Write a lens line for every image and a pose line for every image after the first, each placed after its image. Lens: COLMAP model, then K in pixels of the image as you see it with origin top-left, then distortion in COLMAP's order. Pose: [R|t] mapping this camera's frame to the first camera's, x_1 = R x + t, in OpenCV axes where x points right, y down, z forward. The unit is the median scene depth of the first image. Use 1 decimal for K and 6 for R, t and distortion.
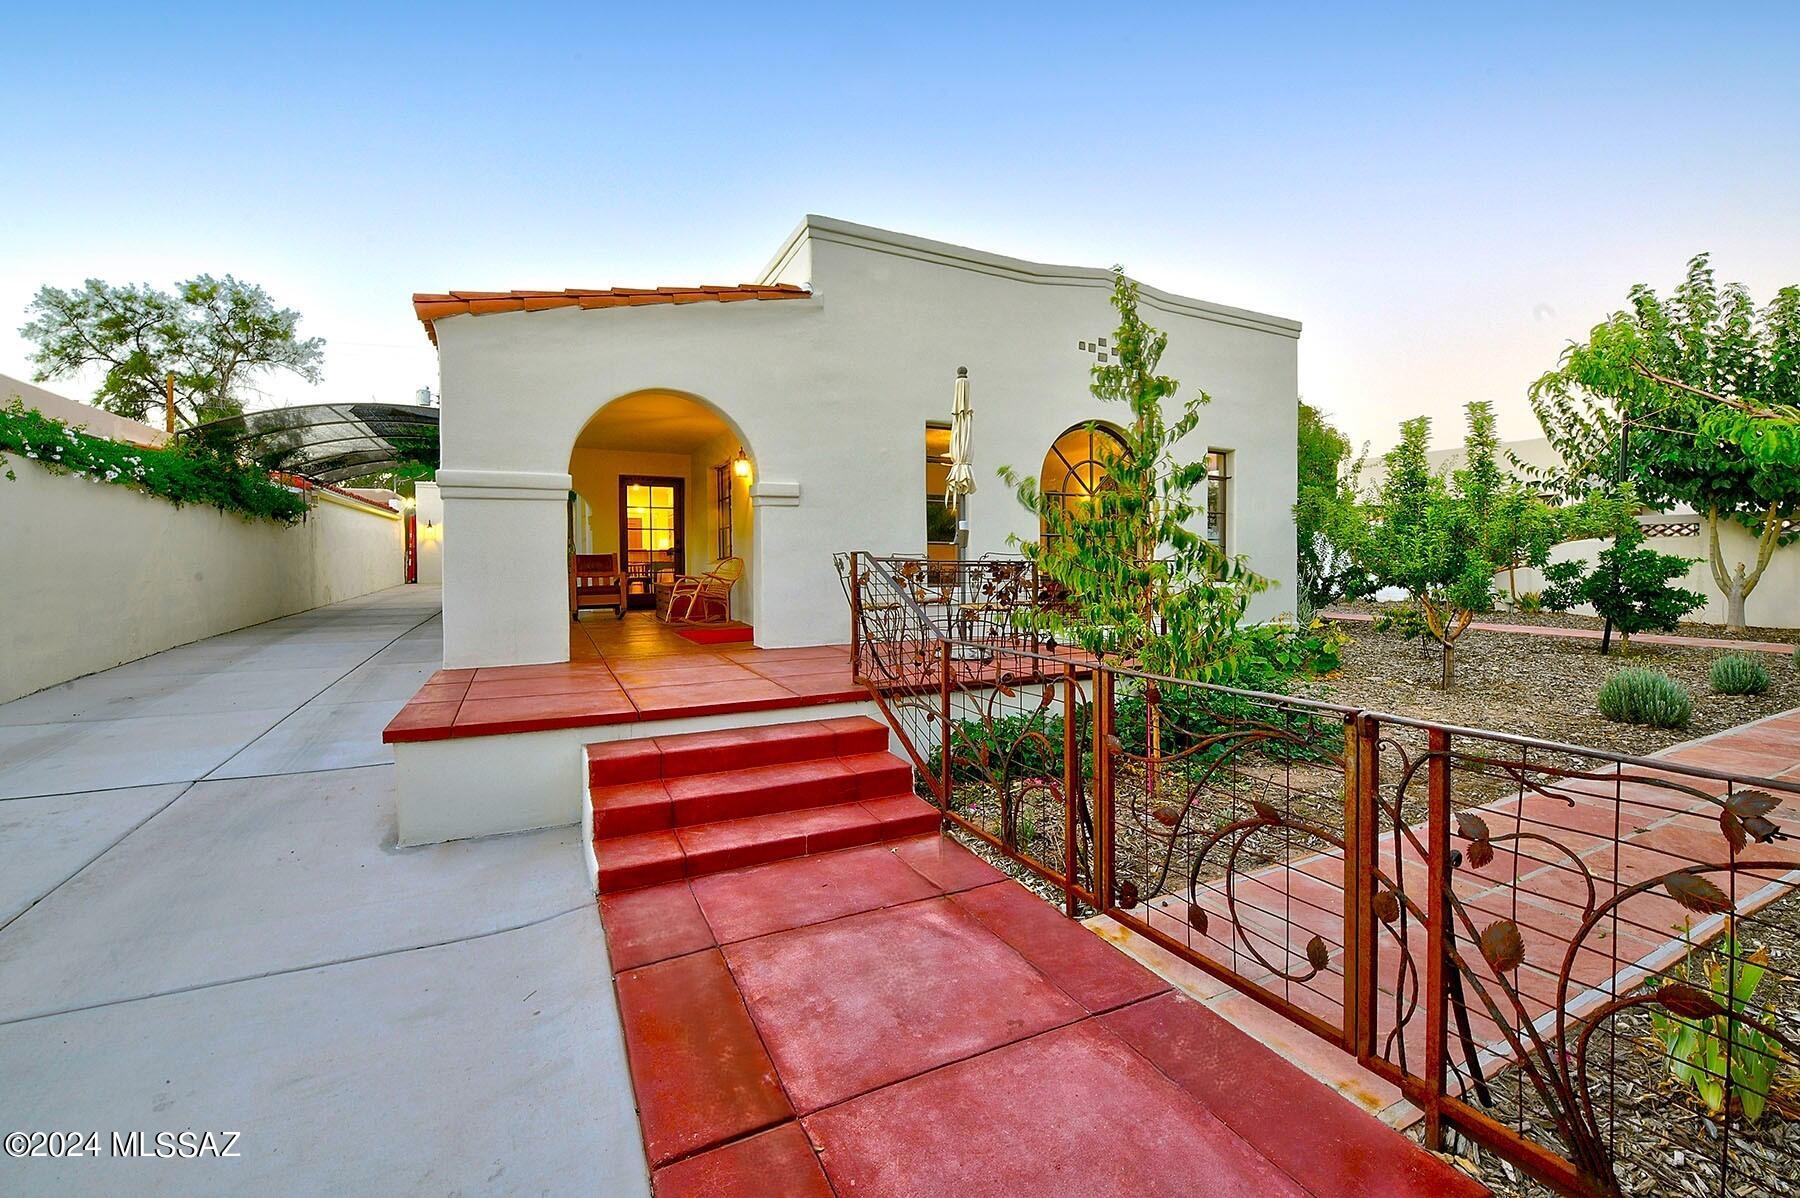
lens RADIAL K [[740.6, 0, 895.0], [0, 740.6, 573.6], [0, 0, 1]] dist [-0.014849, -0.000697]
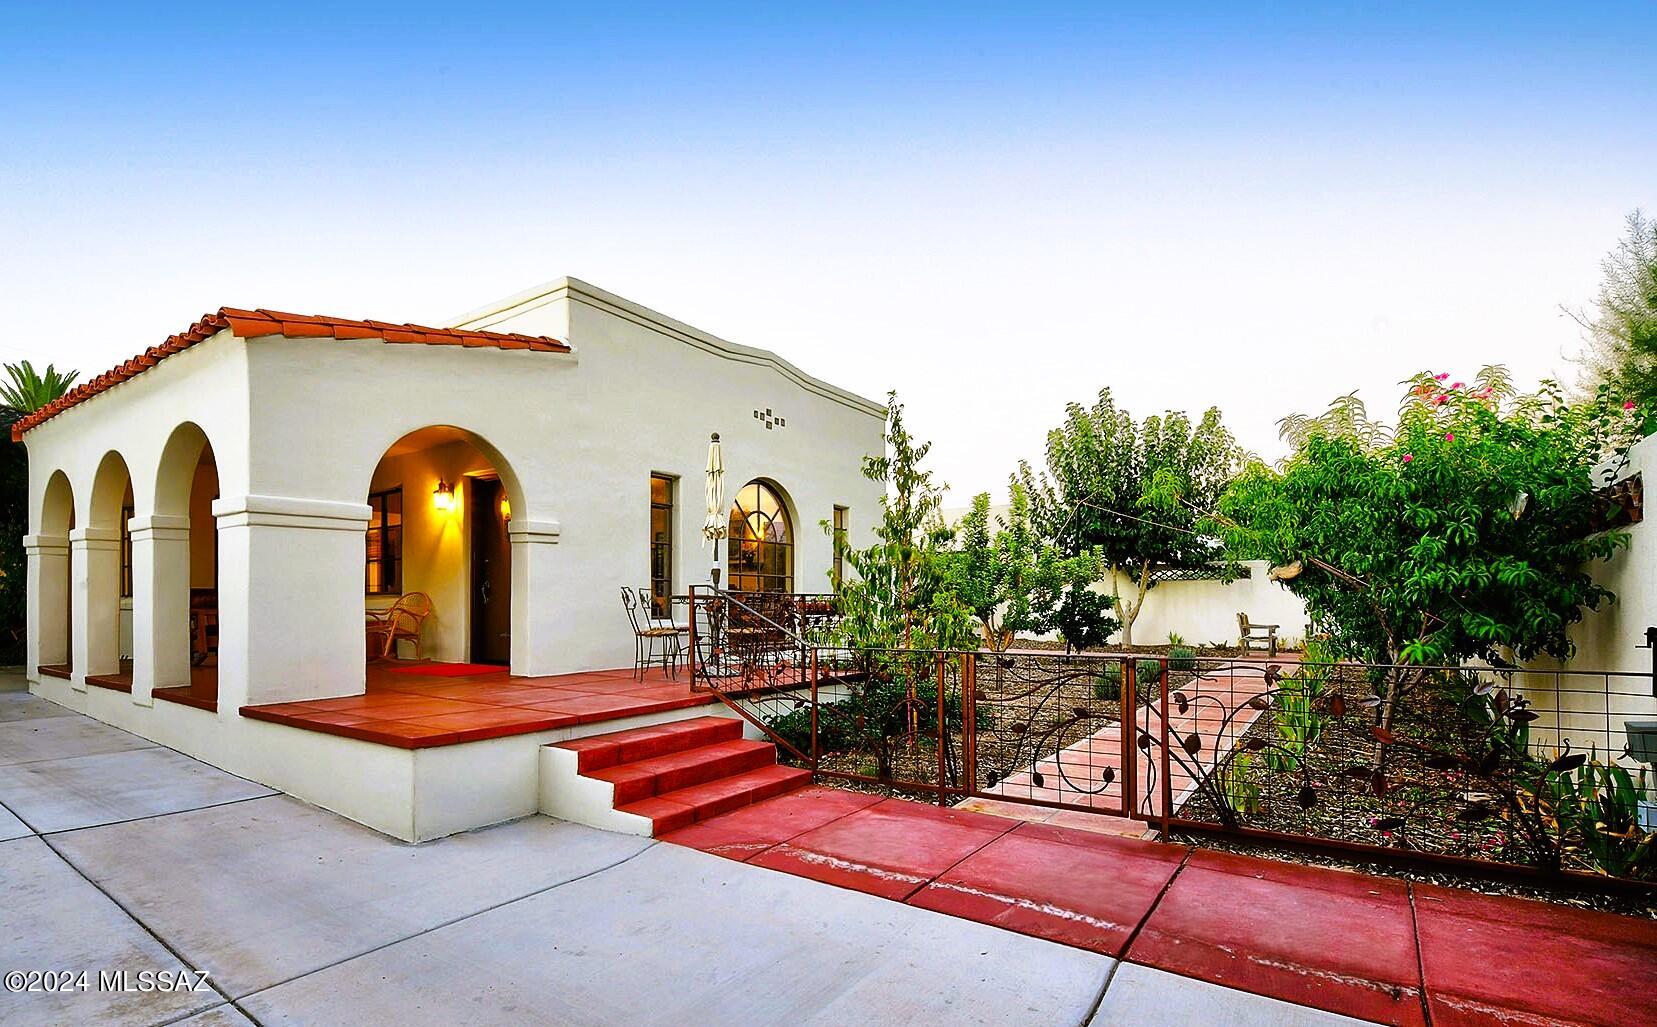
lens RADIAL K [[767.3, 0, 801.4], [0, 767.3, 597.5], [0, 0, 1]] dist [0.001349, 0.000039]
pose [[0.886726, 0.002290, 0.462290, -0.543311], [0.007929, 0.999765, -0.020162, 0.020570], [-0.462227, 0.021543, 0.886500, -0.246518]]
